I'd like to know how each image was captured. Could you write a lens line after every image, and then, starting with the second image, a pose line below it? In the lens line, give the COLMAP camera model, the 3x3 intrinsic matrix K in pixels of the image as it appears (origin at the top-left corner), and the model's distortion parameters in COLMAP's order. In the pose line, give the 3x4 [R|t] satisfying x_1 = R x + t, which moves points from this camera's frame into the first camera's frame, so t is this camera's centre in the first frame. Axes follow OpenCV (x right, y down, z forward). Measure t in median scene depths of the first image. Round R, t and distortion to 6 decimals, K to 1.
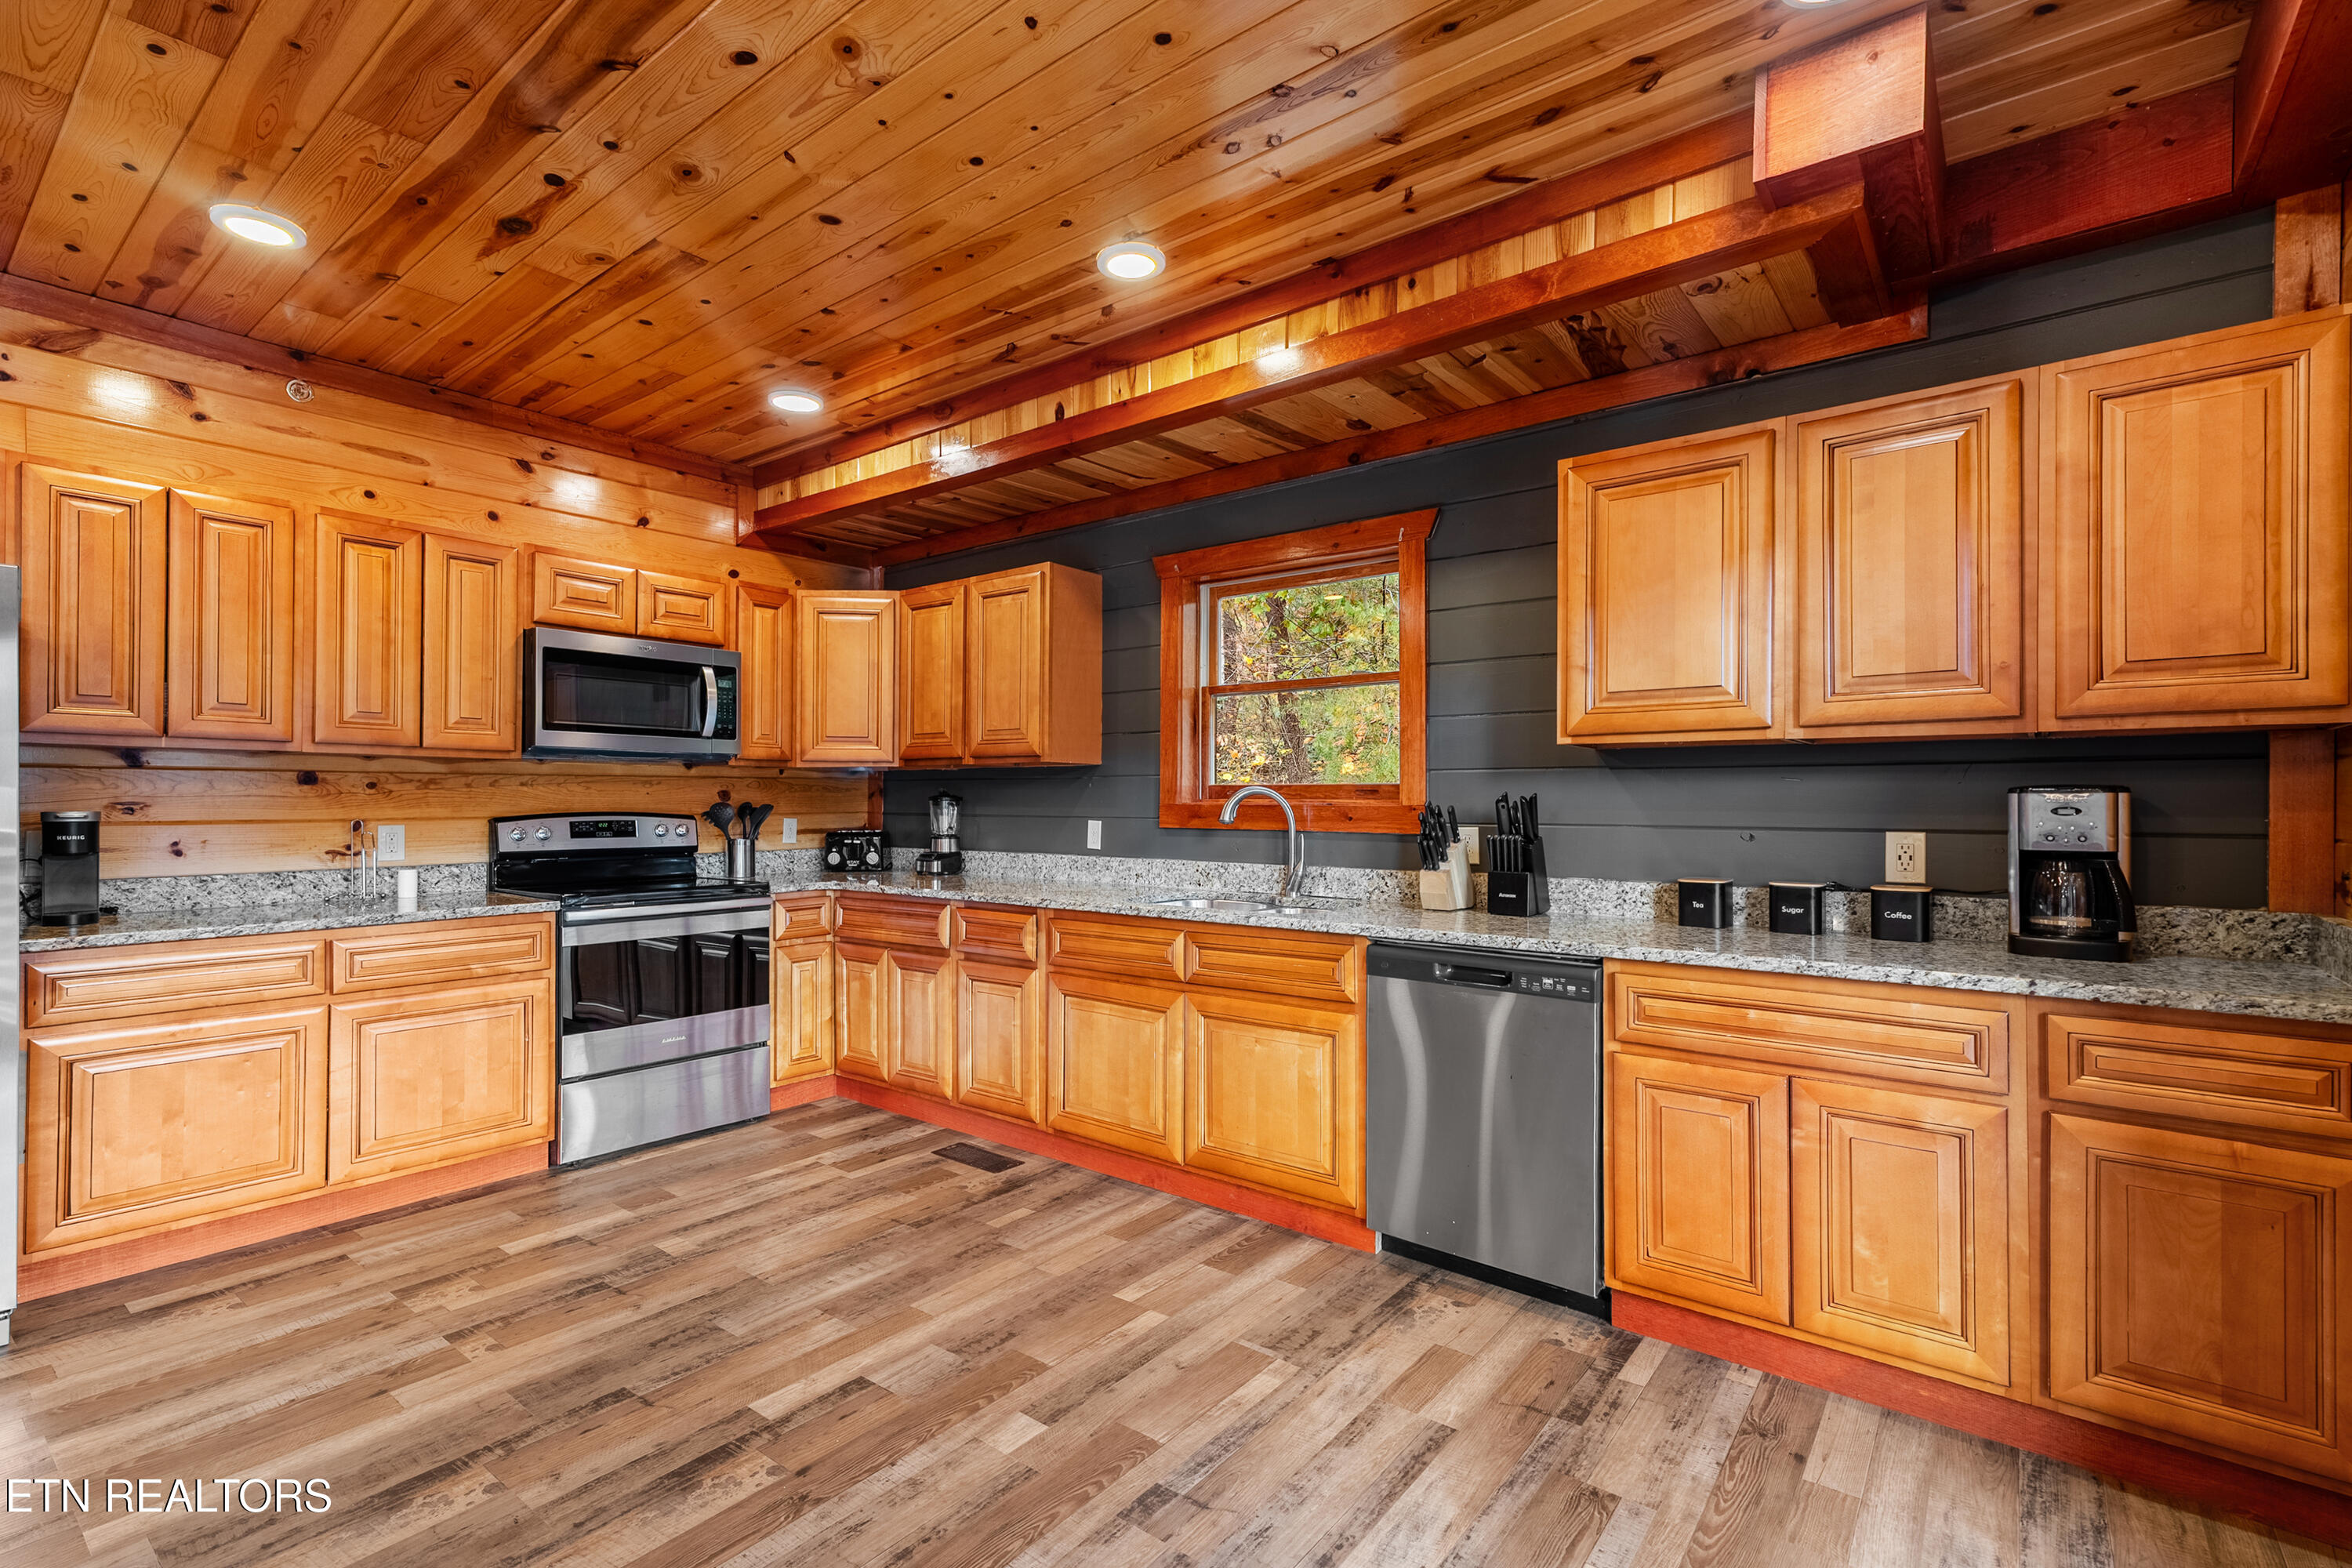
lens RADIAL K [[1076.7, 0, 1176.0], [0, 1076.7, 784.0], [0, 0, 1]] dist [0.013530, 0.000707]
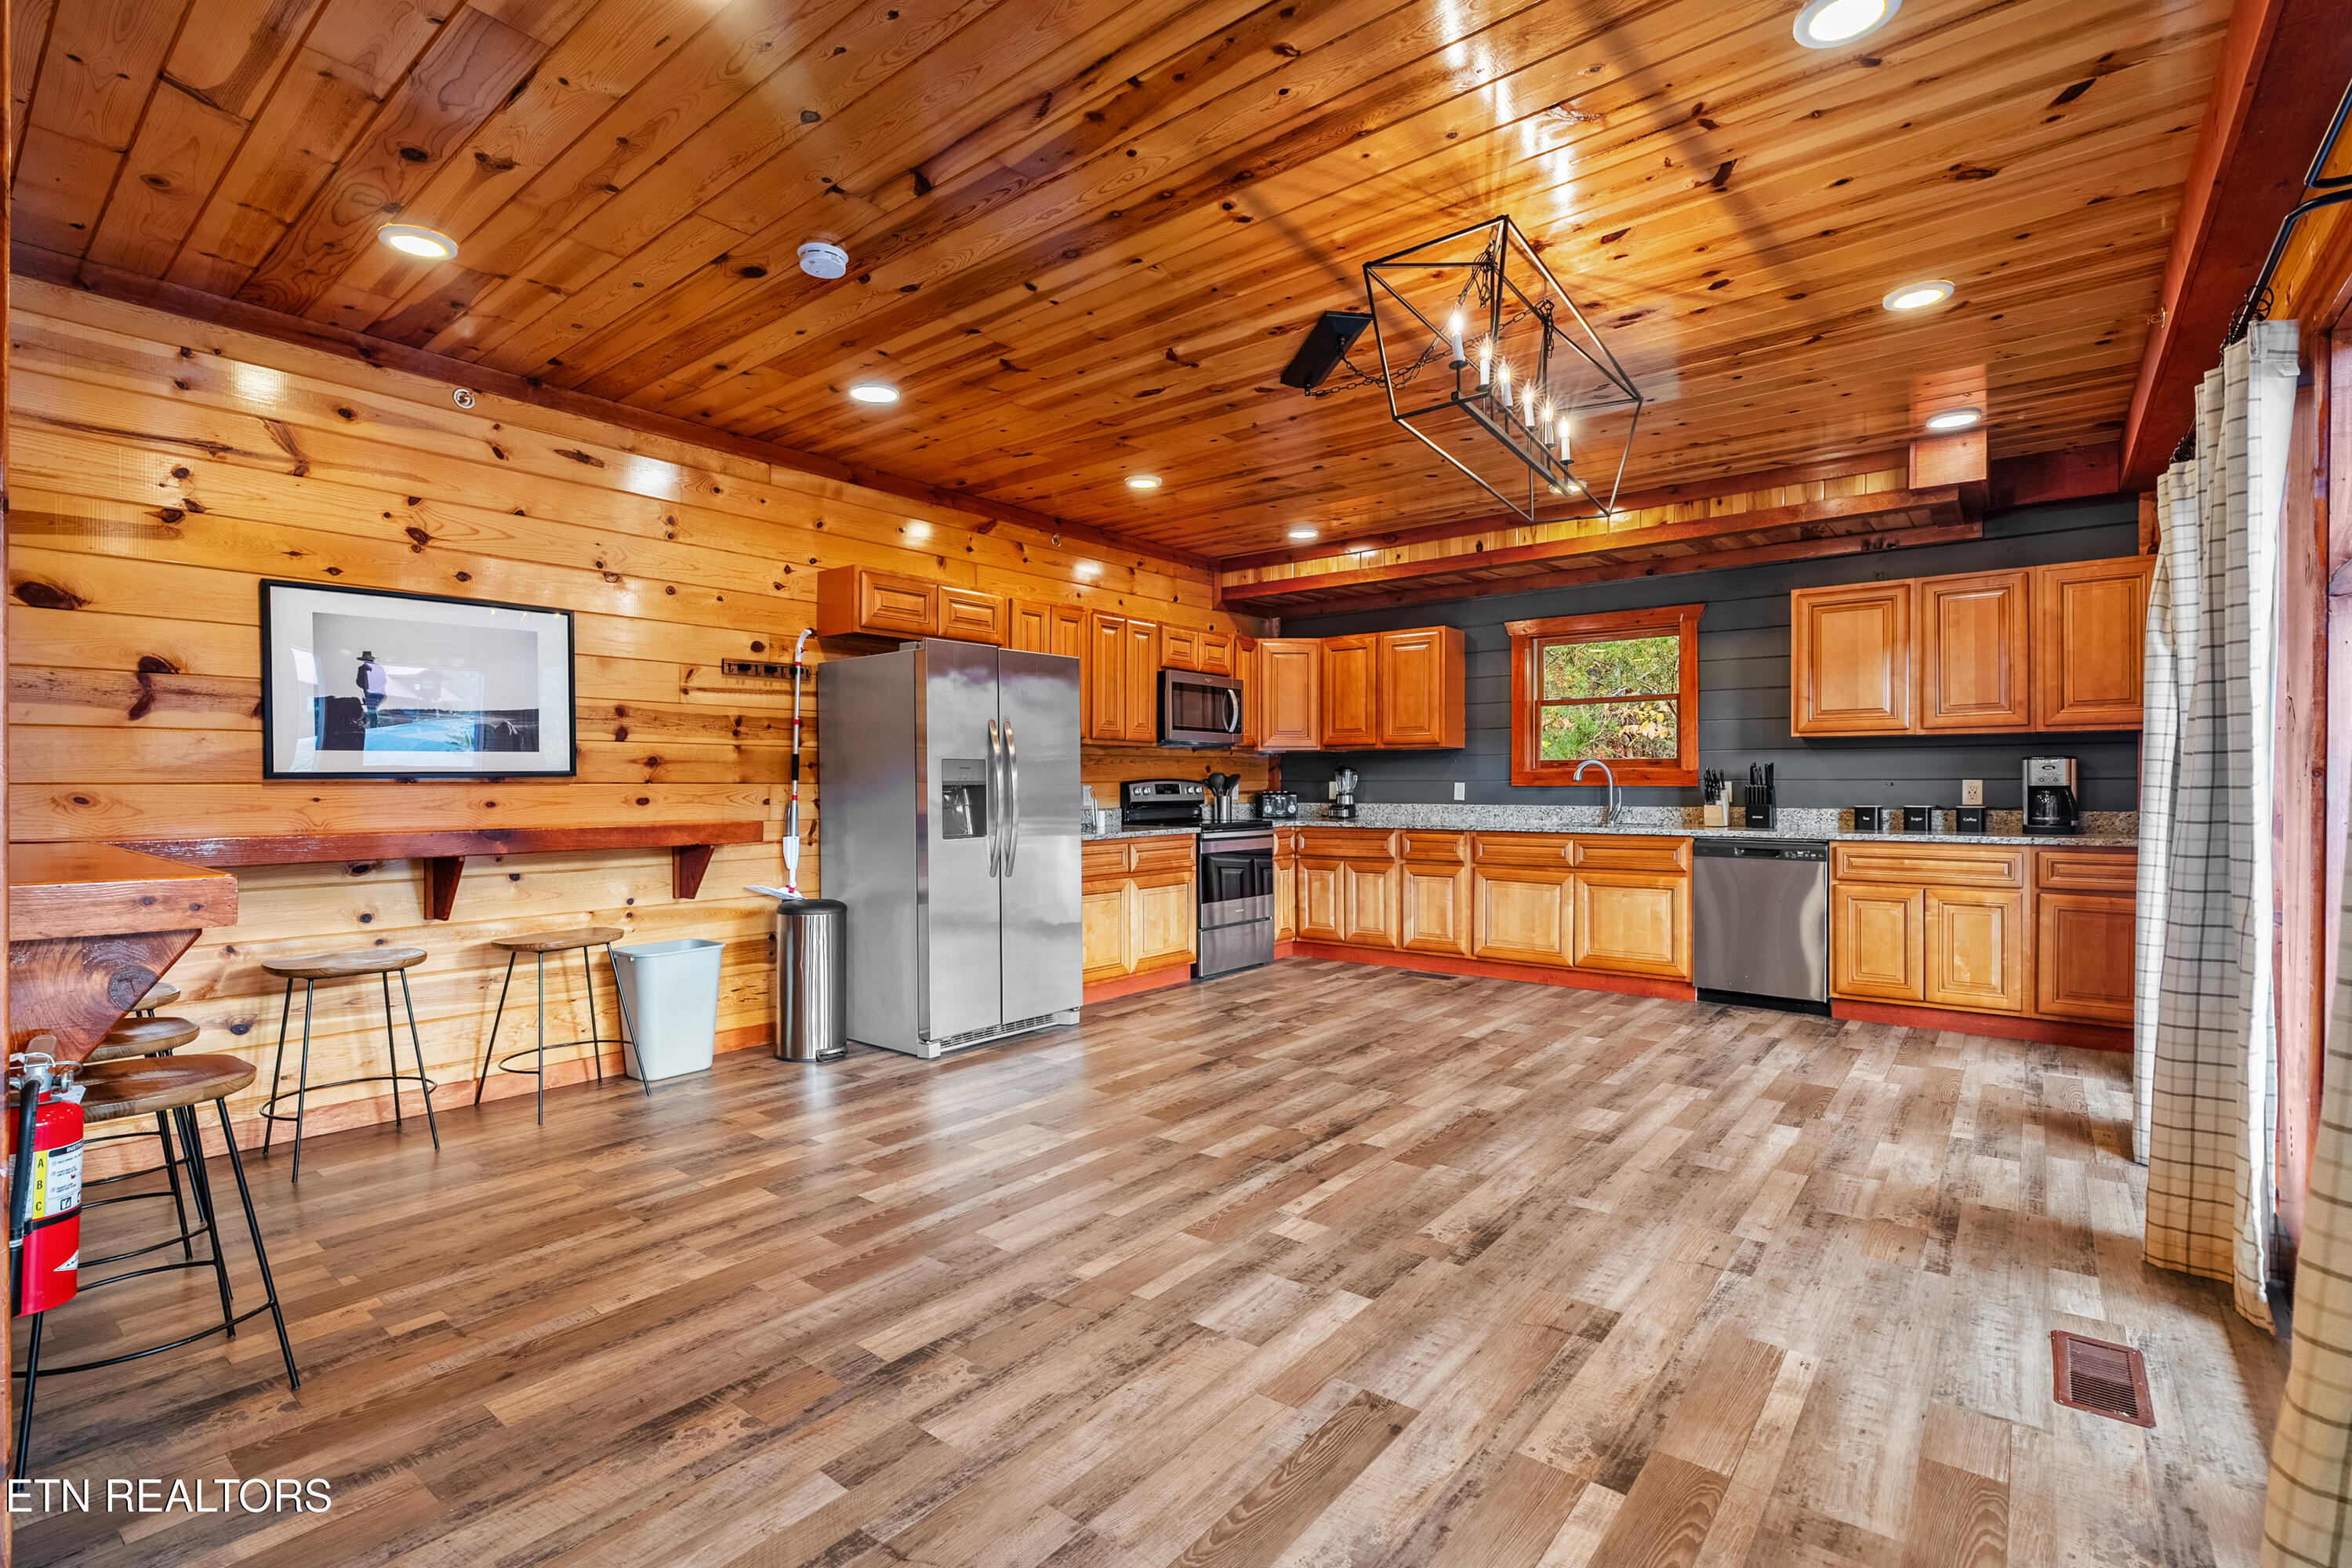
lens RADIAL K [[1093.5, 0, 1169.2], [0, 1093.5, 775.8], [0, 0, 1]] dist [-0.002386, -0.000230]
pose [[0.999973, -0.005382, -0.005036, -0.734793], [0.005431, 0.999939, 0.009647, 0.008003], [0.004983, -0.009674, 0.999941, -0.942910]]
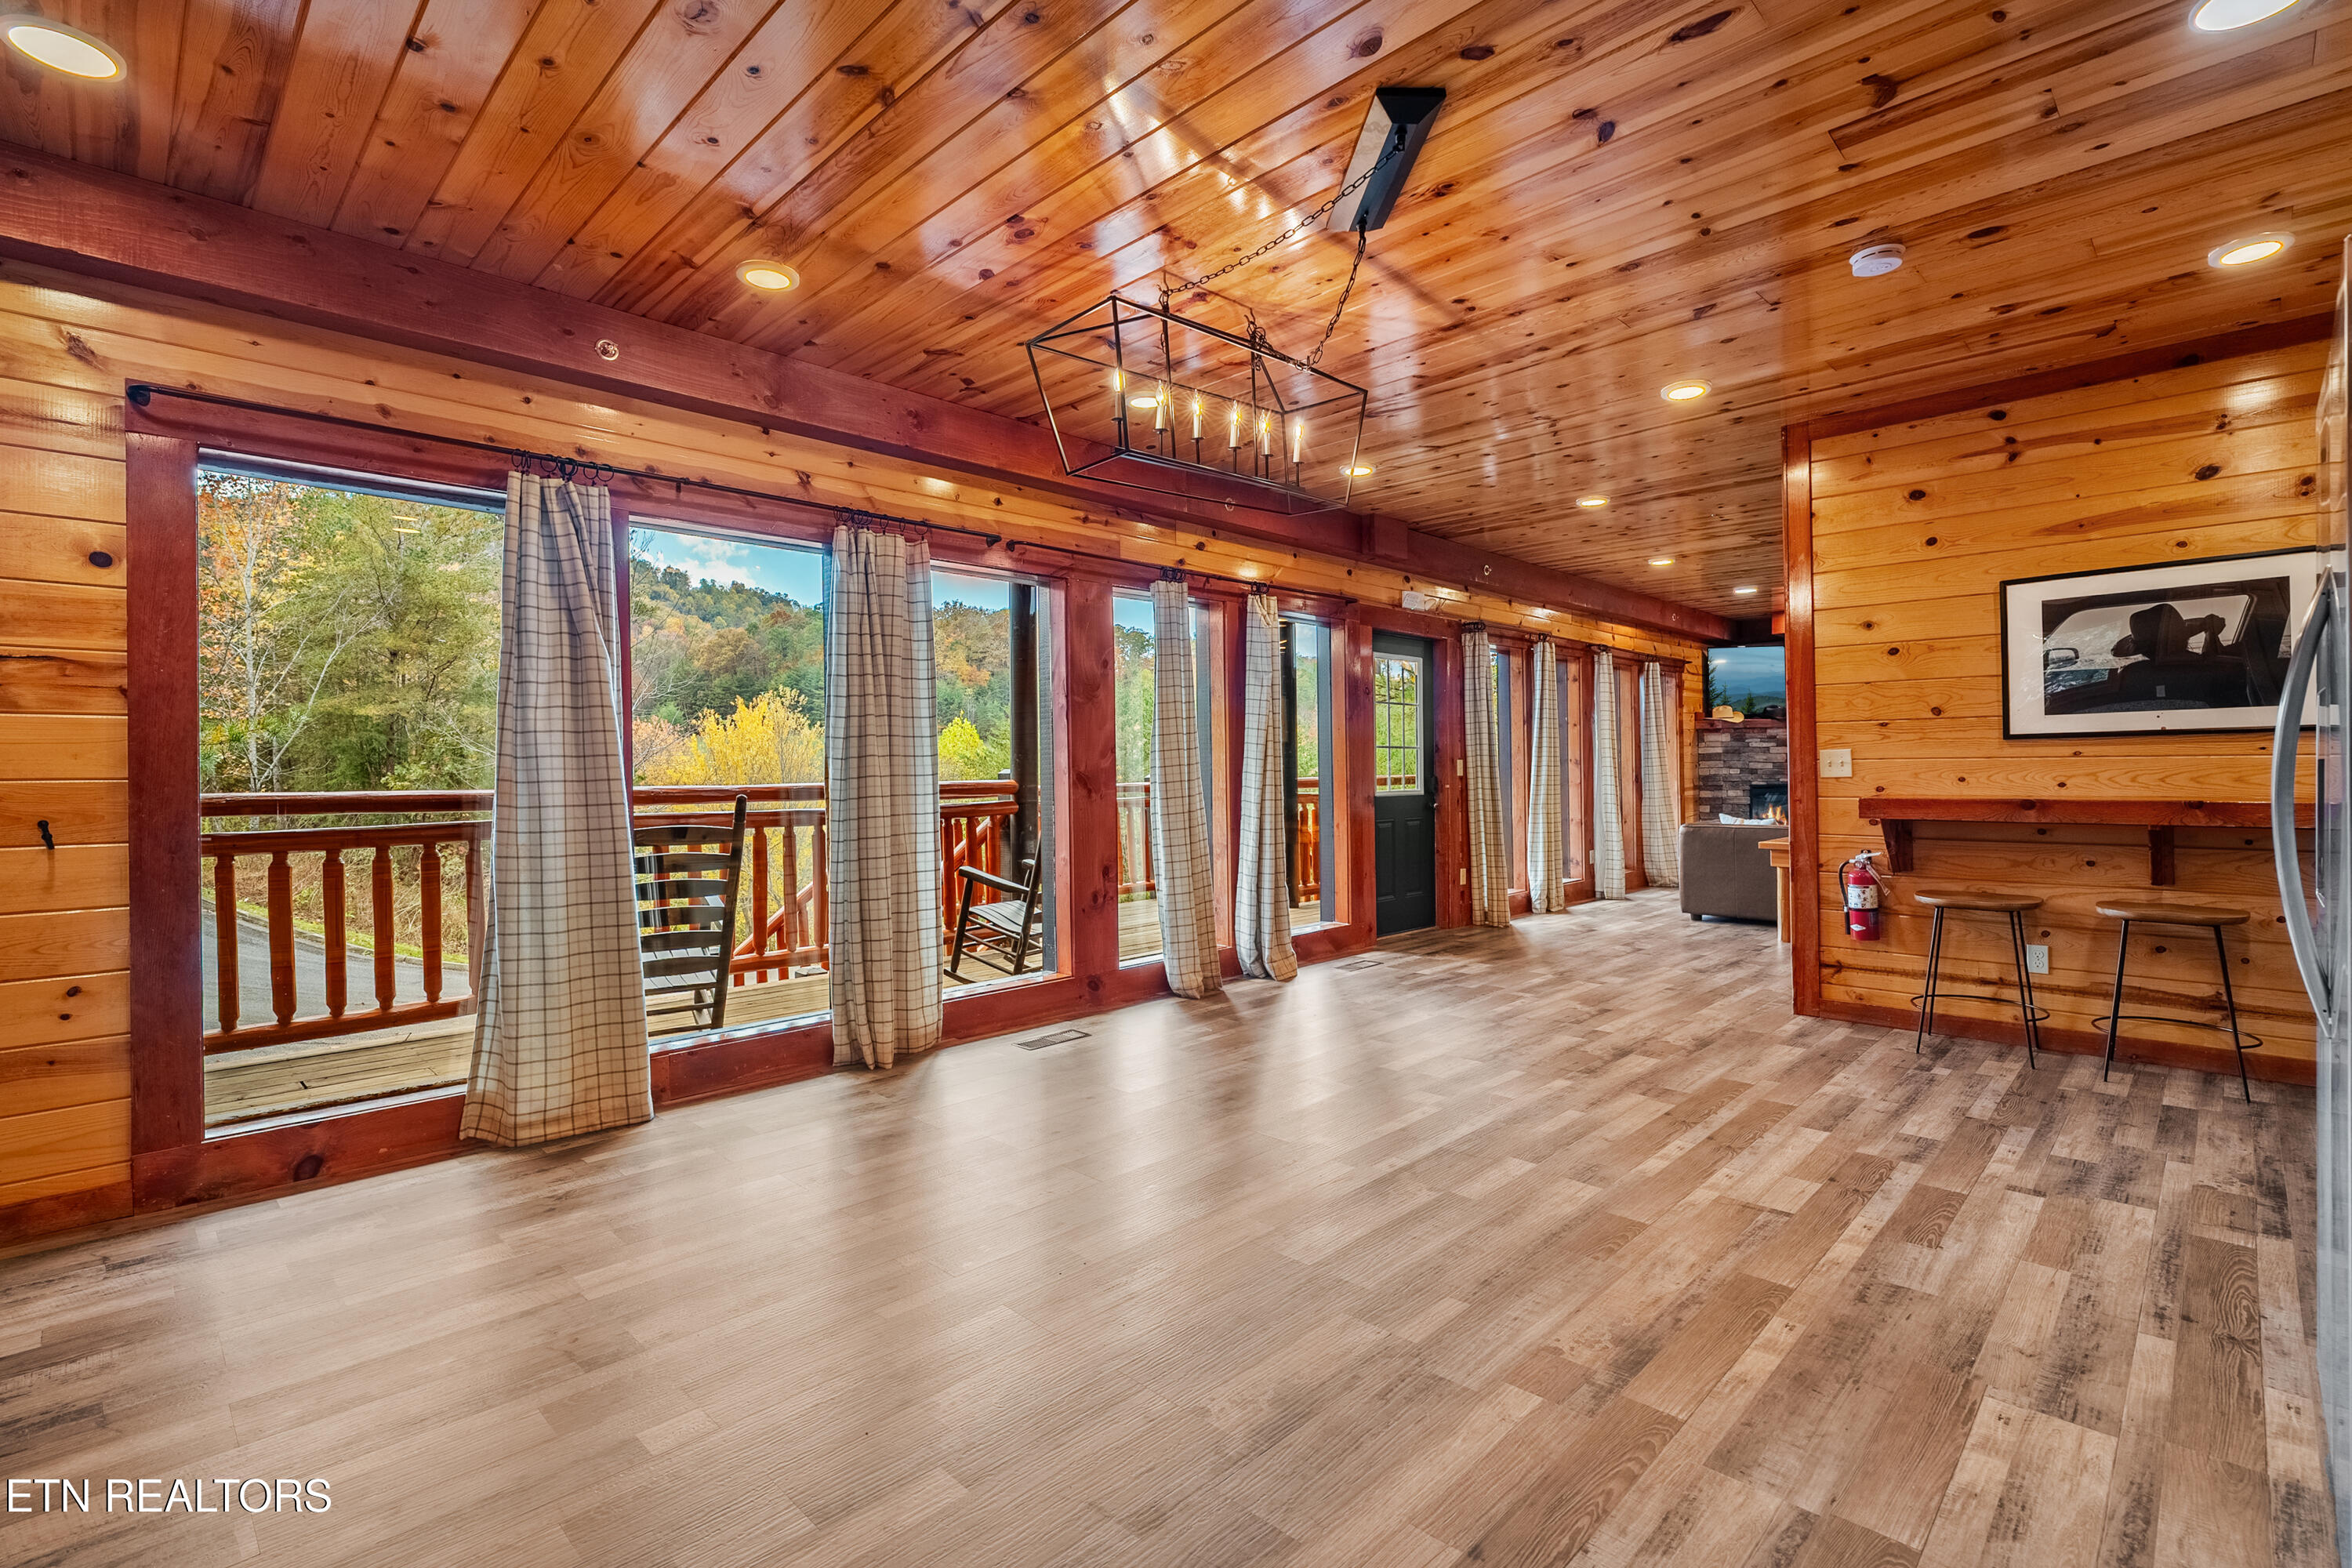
lens RADIAL K [[1070.8, 0, 1179.6], [0, 1070.8, 765.1], [0, 0, 1]] dist [-0.003791, -0.000679]
pose [[-0.994866, 0.005801, 0.101037, -0.470230], [0.003885, 0.999809, -0.019145, 0.047981], [-0.101129, -0.018654, -0.994698, 1.312039]]
